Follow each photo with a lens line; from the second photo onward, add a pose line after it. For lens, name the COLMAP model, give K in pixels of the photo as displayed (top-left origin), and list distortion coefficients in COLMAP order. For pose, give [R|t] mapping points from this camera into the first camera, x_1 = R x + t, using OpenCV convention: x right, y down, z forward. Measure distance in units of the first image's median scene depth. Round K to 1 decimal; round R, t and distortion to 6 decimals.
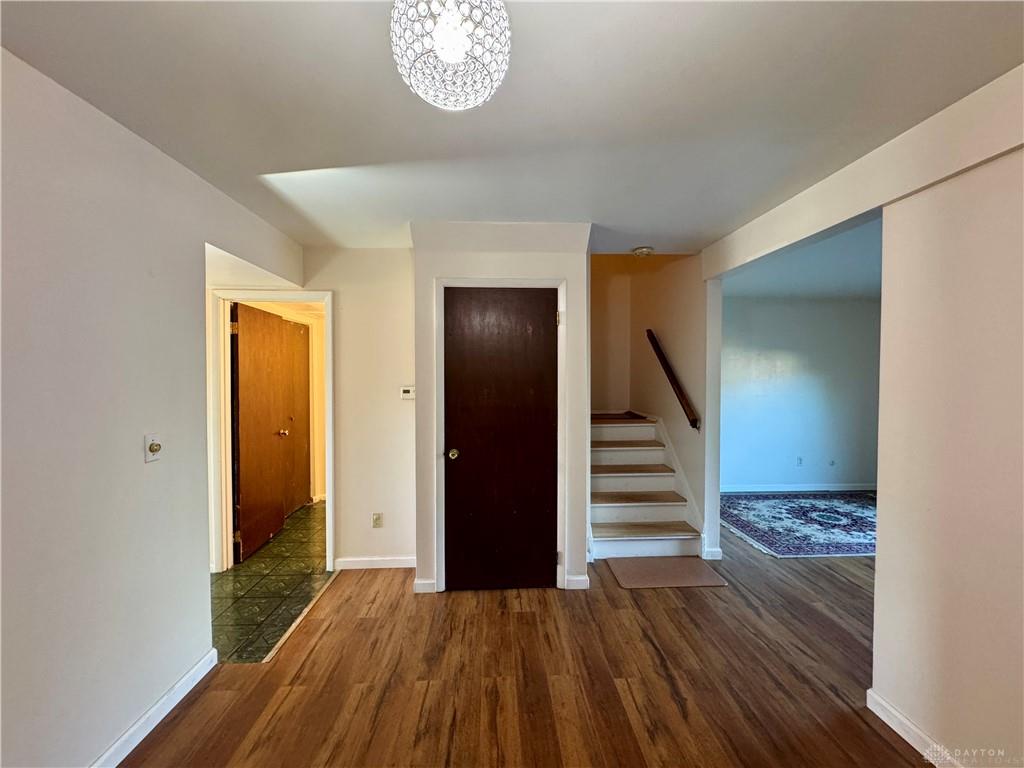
lens RADIAL K [[408.5, 0, 511.2], [0, 408.5, 382.1], [0, 0, 1]] dist [-0.010689, 0.000366]
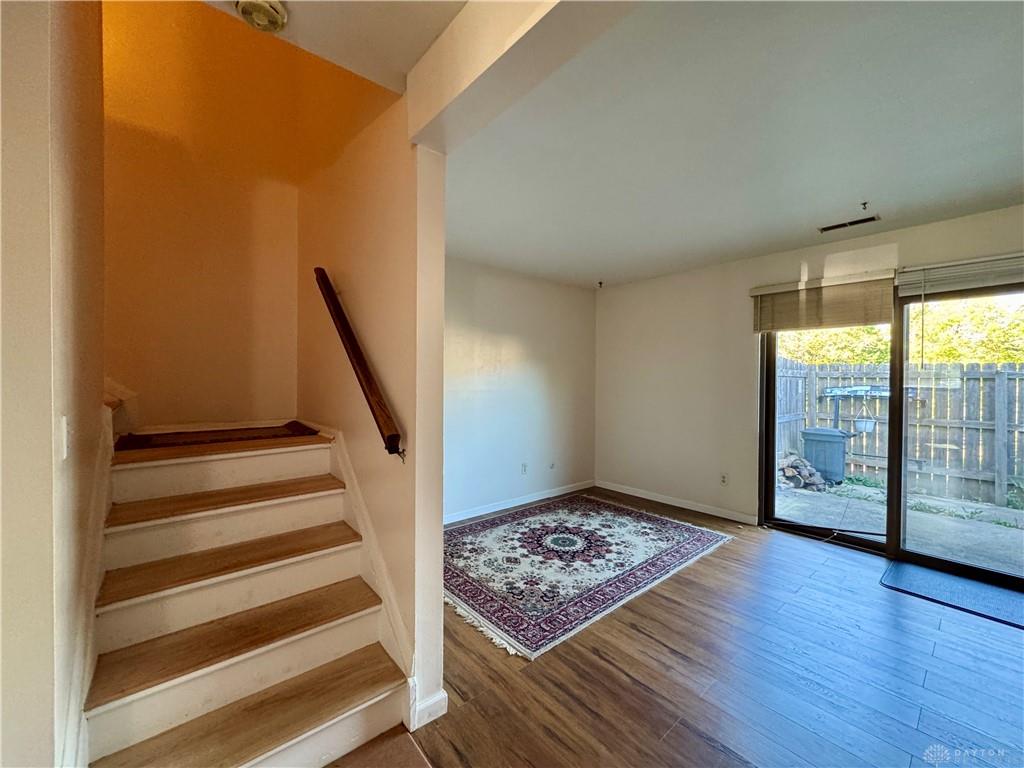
lens RADIAL K [[408.5, 0, 508.2], [0, 408.5, 381.3], [0, 0, 1]] dist [-0.010689, 0.000366]
pose [[0.796011, 0.000989, 0.605282, 0.218355], [0.005145, 0.999951, -0.008400, 0.026152], [-0.605261, 0.009800, 0.795967, 0.439283]]
